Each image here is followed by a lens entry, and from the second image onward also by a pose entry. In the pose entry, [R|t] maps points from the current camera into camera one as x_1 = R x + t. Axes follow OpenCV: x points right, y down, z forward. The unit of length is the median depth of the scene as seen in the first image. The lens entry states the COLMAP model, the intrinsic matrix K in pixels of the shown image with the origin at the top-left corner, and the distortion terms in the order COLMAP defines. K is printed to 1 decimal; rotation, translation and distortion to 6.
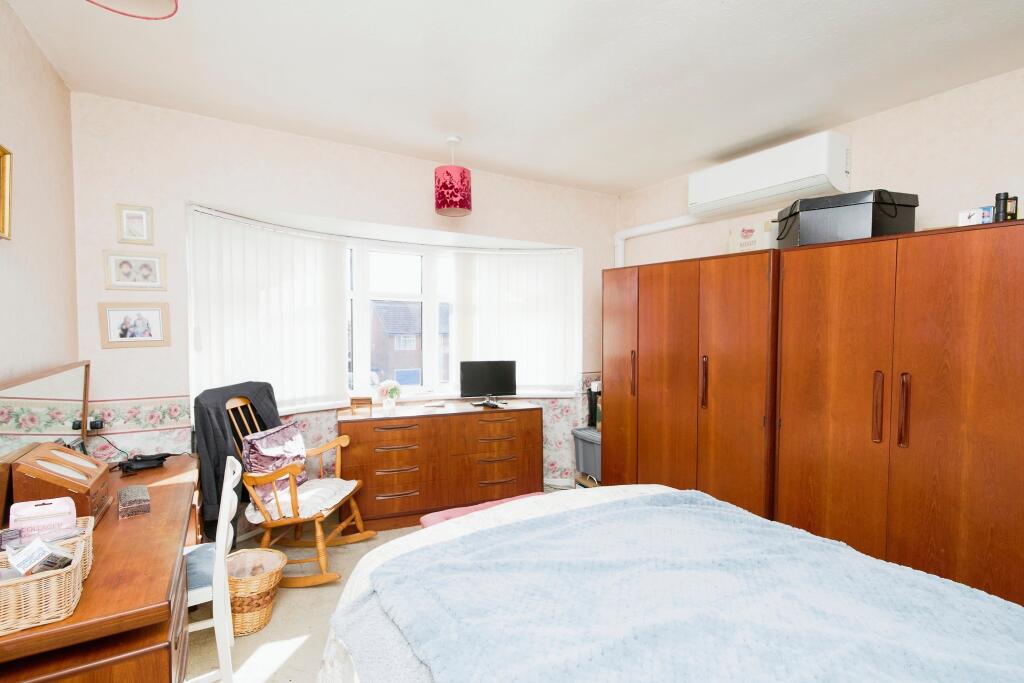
lens RADIAL K [[479.4, 0, 515.6], [0, 479.4, 326.6], [0, 0, 1]] dist [-0.001827, -0.000151]
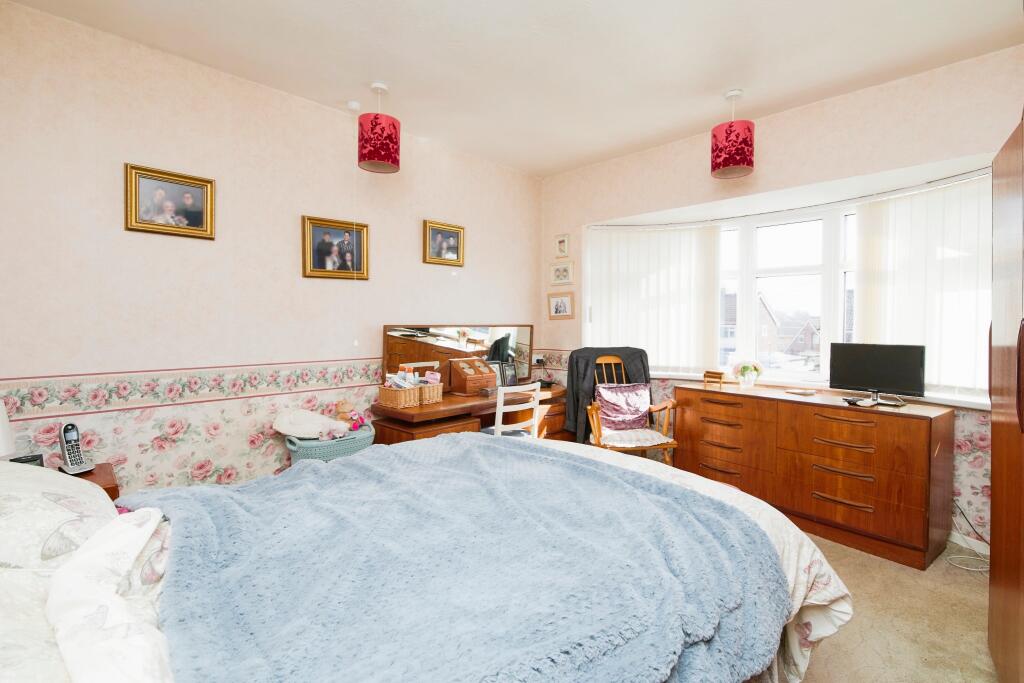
lens RADIAL K [[479.4, 0, 515.6], [0, 479.4, 326.6], [0, 0, 1]] dist [-0.001827, -0.000151]
pose [[0.243263, -0.003580, -0.969954, 0.610070], [-0.005403, 0.999973, -0.005045, 0.060152], [0.969945, 0.006468, 0.243237, 0.342315]]
